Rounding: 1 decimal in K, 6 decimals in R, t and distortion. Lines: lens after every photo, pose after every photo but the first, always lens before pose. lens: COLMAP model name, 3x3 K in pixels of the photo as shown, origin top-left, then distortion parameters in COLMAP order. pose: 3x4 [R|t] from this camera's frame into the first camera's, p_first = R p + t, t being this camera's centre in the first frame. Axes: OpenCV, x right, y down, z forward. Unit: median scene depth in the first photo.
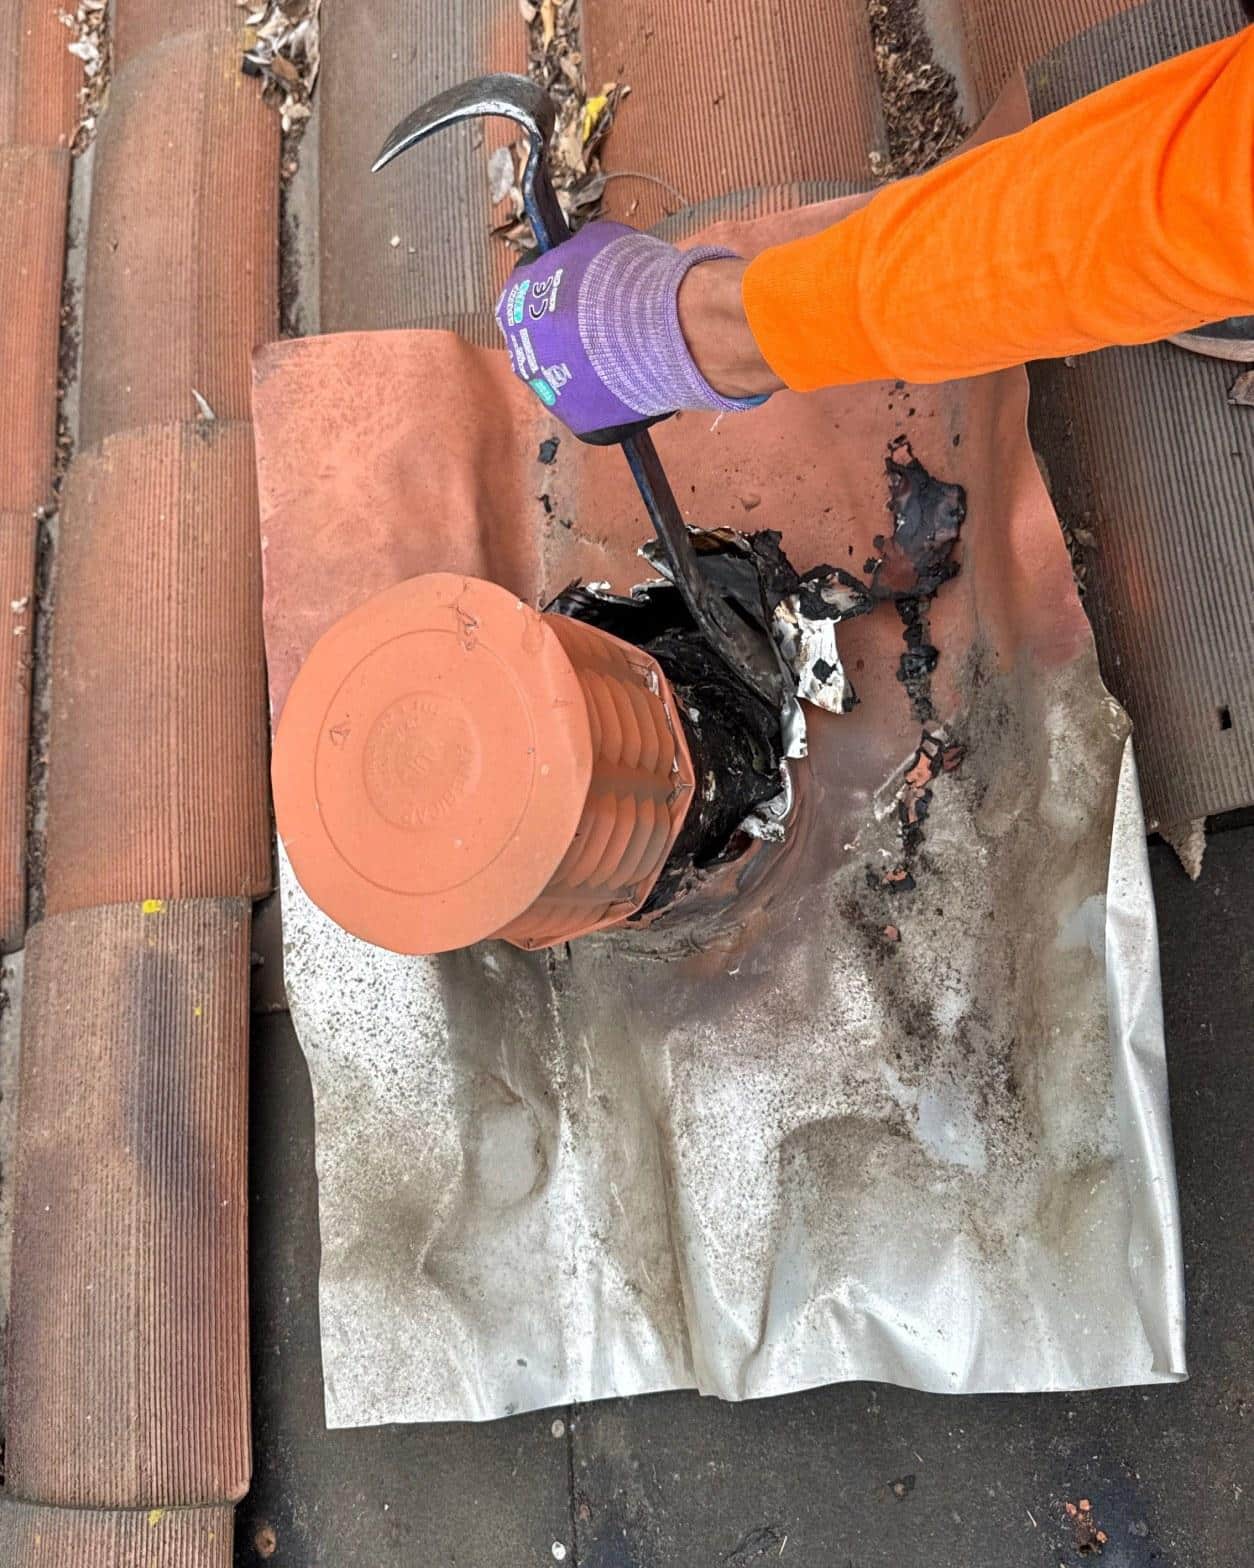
lens RADIAL K [[1569.7, 0, 627.0], [0, 1569.7, 784.0], [0, 0, 1]] dist [0.226728, -0.480967]
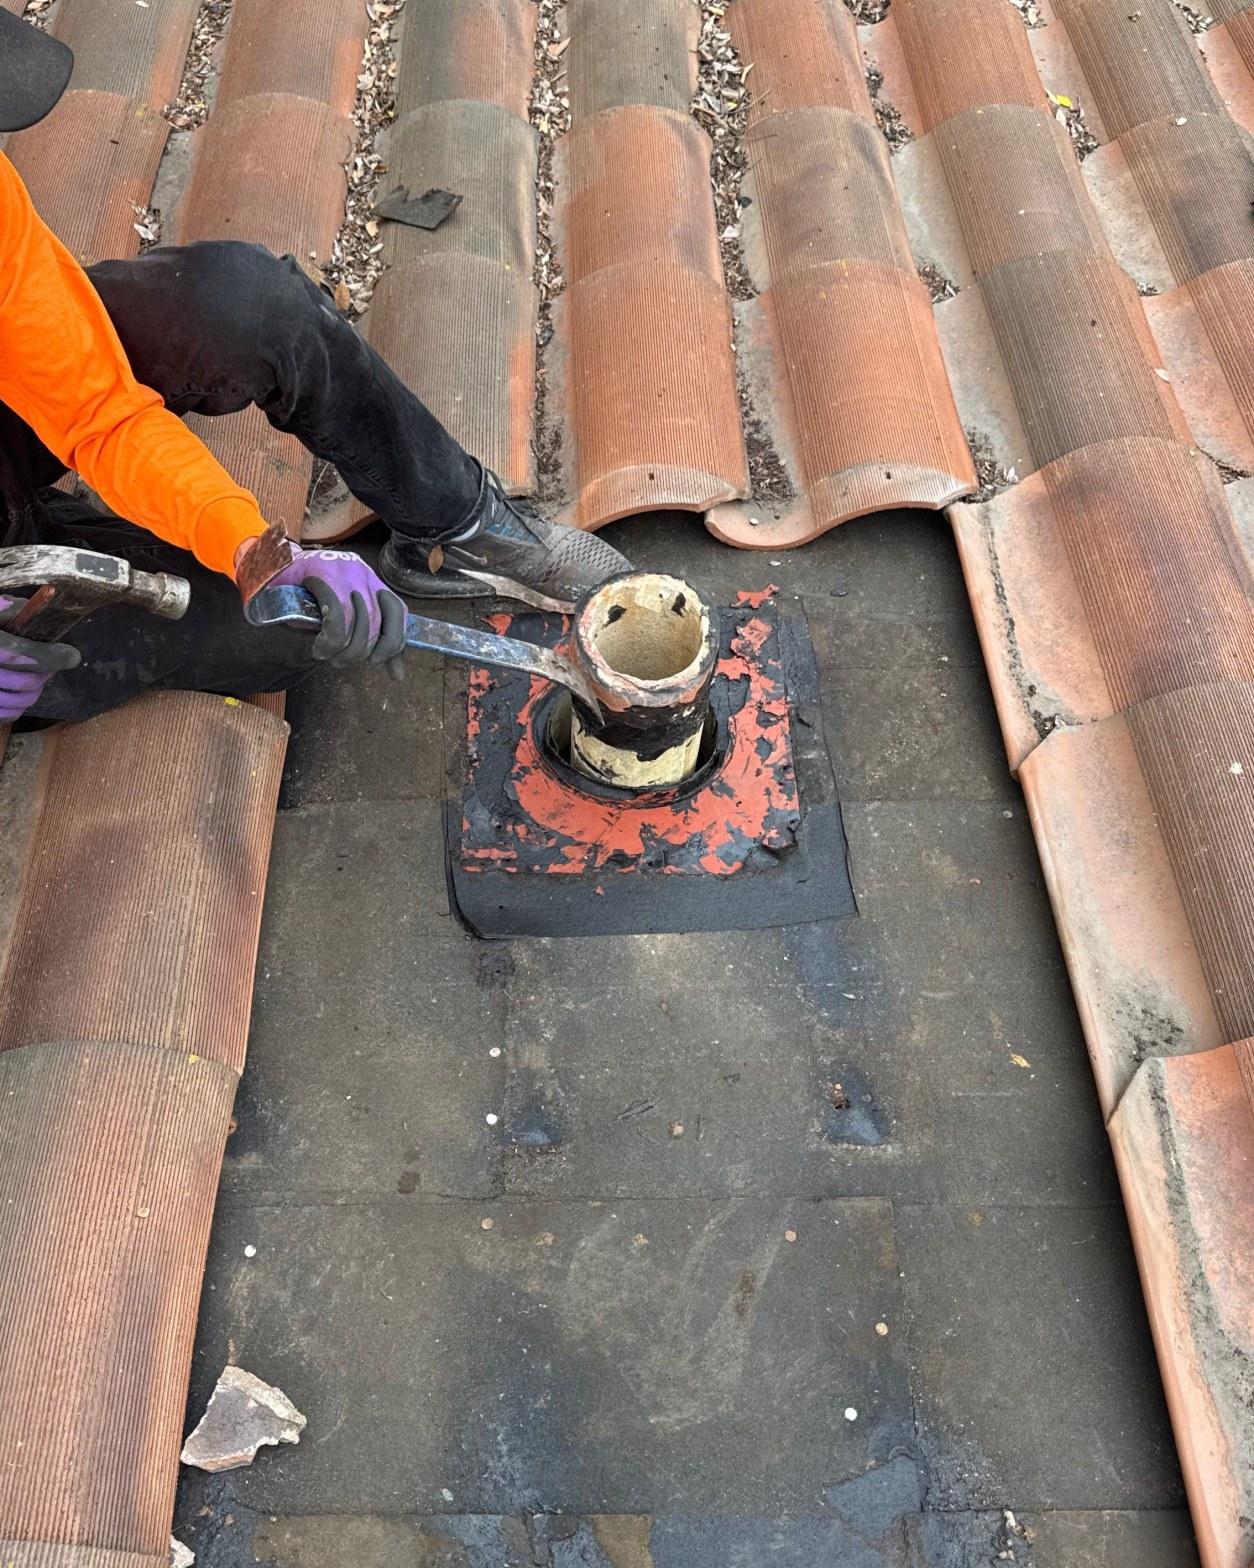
lens RADIAL K [[1580.3, 0, 617.1], [0, 1580.3, 789.6], [0, 0, 1]] dist [0.195412, -0.420051]
pose [[0.841680, 0.349328, 0.411757, -0.629667], [-0.175825, 0.898291, -0.402689, 0.735355], [-0.510549, 0.266538, 0.817495, -0.347228]]
